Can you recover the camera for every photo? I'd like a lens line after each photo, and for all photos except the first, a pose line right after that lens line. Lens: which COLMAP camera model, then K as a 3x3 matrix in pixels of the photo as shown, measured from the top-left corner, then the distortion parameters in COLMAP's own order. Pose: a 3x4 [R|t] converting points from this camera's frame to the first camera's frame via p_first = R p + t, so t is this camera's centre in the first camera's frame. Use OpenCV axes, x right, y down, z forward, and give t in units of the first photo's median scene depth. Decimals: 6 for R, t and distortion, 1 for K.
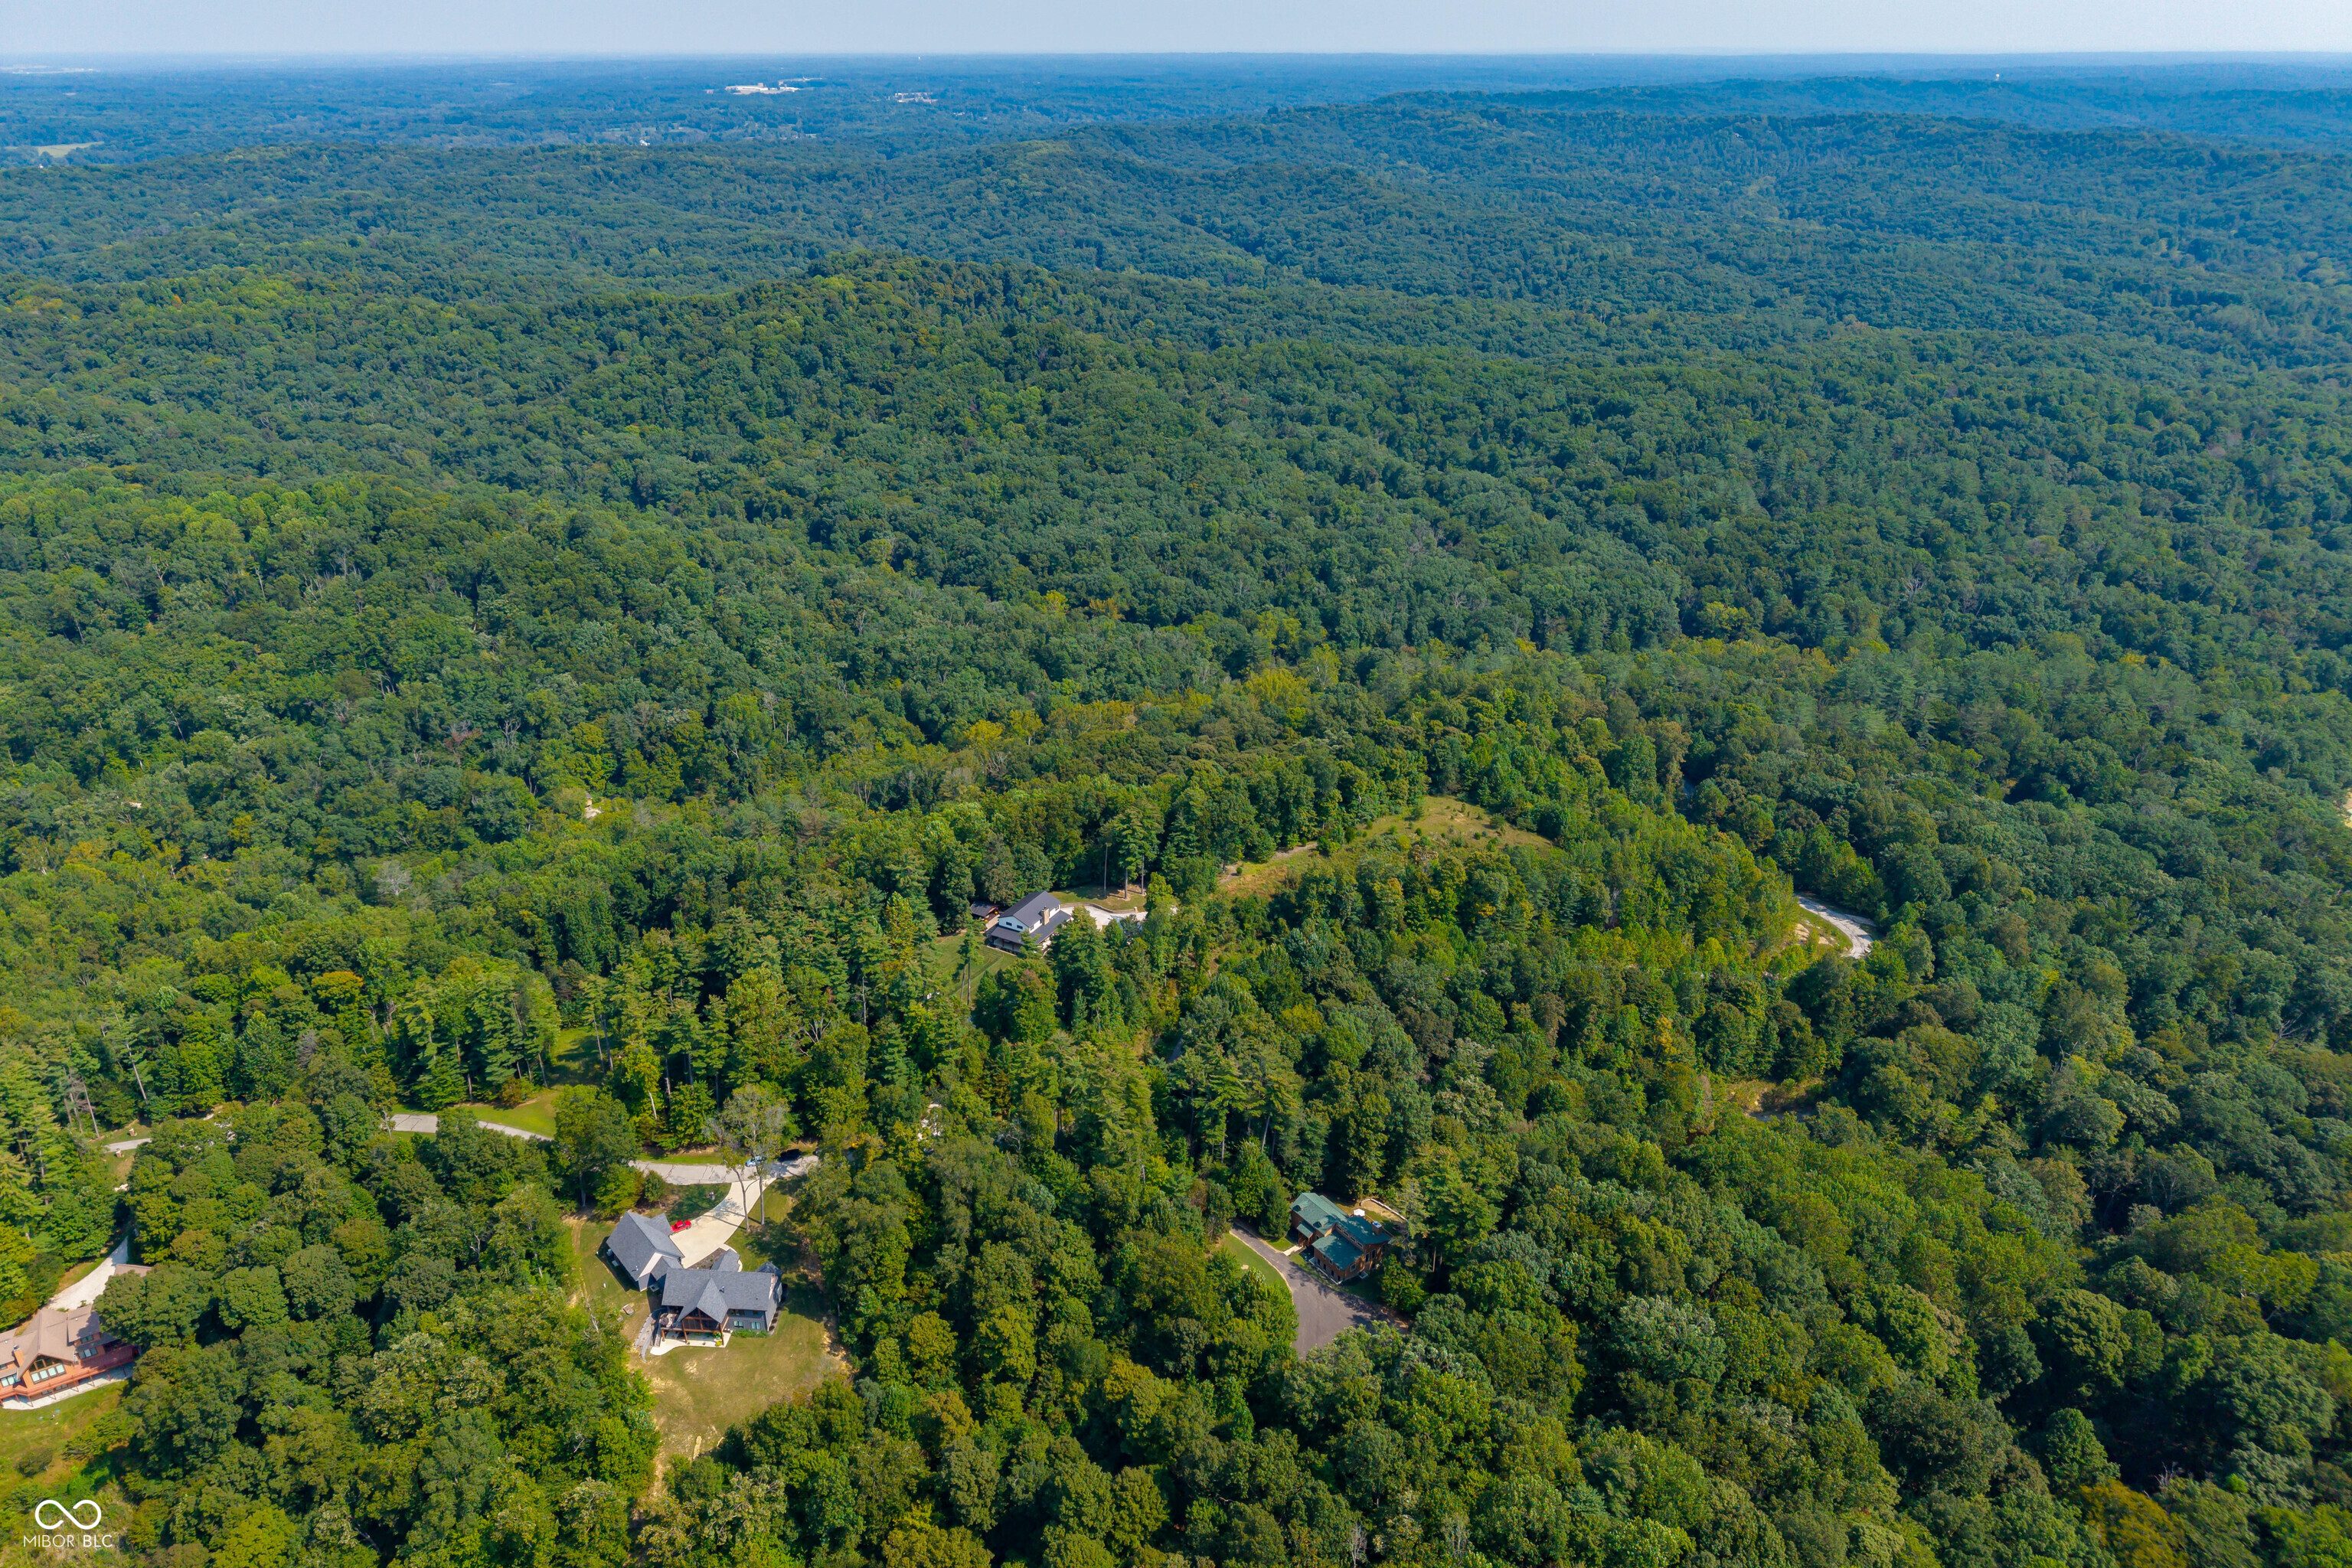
lens RADIAL K [[1582.1, 0, 1189.2], [0, 1582.1, 793.7], [0, 0, 1]] dist [0.019505, -0.019363]
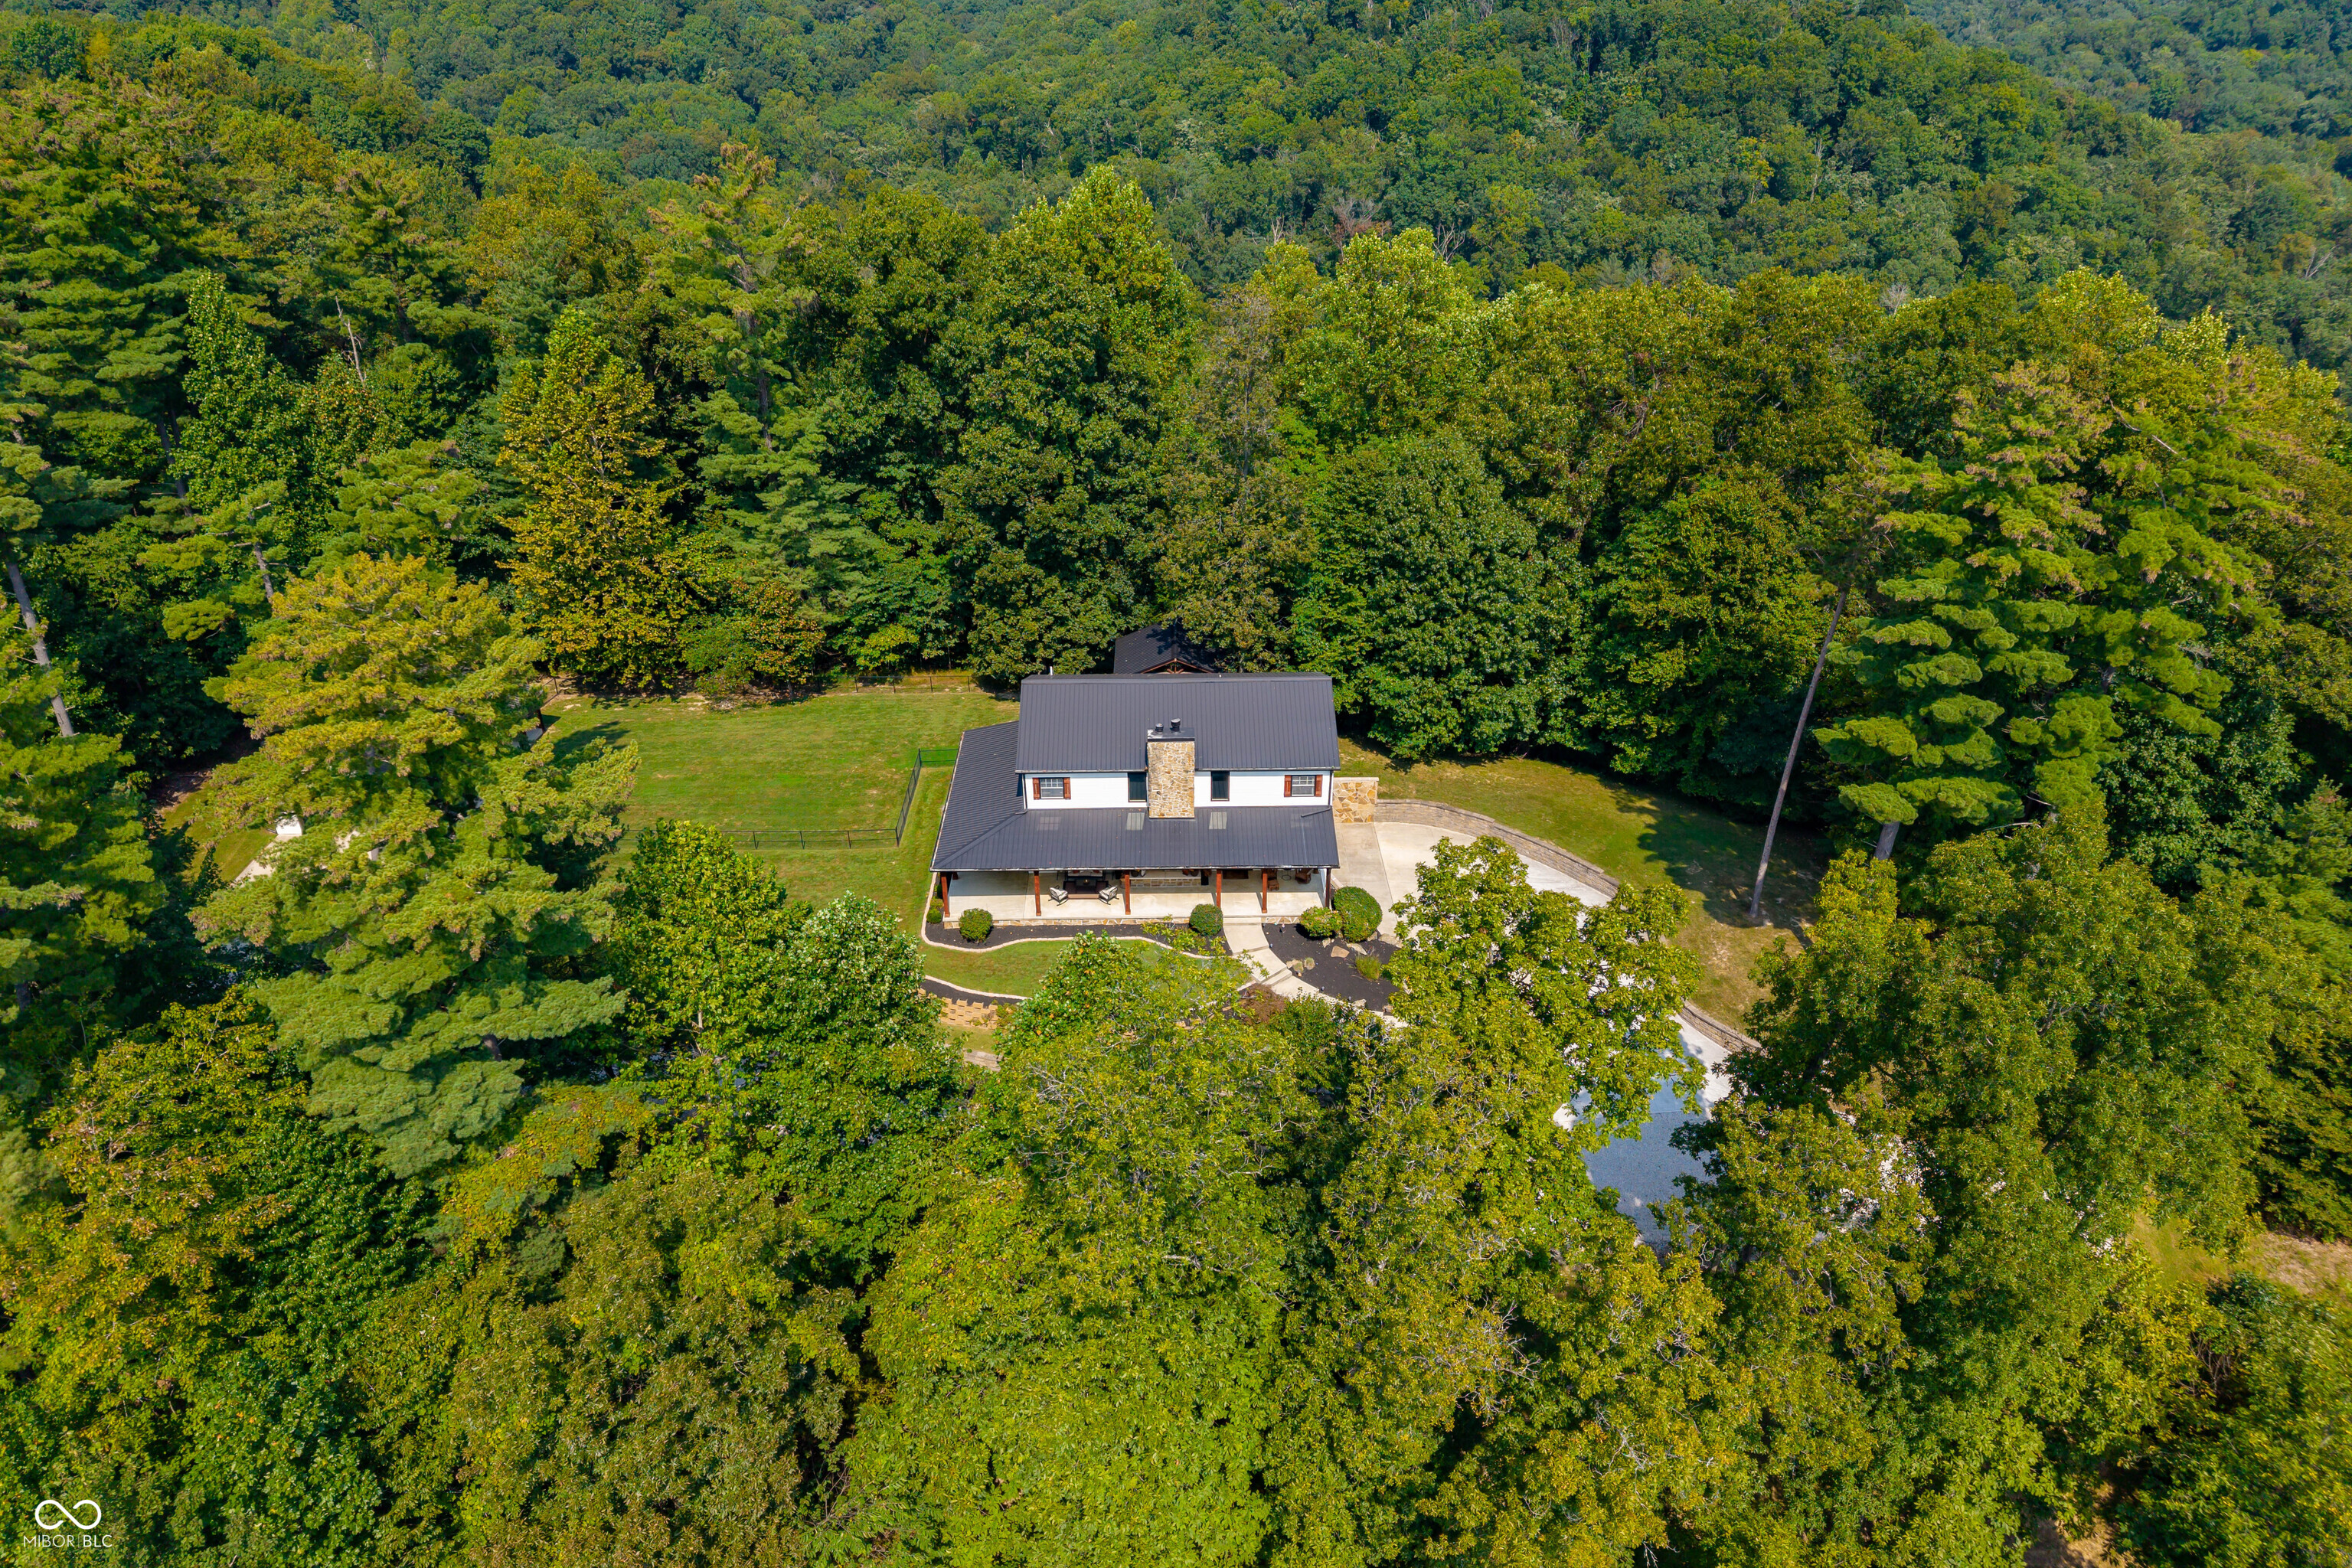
lens RADIAL K [[1582.1, 0, 1175.1], [0, 1582.1, 745.6], [0, 0, 1]] dist [0.019505, -0.019363]
pose [[0.491560, 0.400475, -0.773297, 0.039611], [-0.367544, 0.900429, 0.232678, 0.031996], [0.789481, 0.169845, 0.589807, 0.847102]]
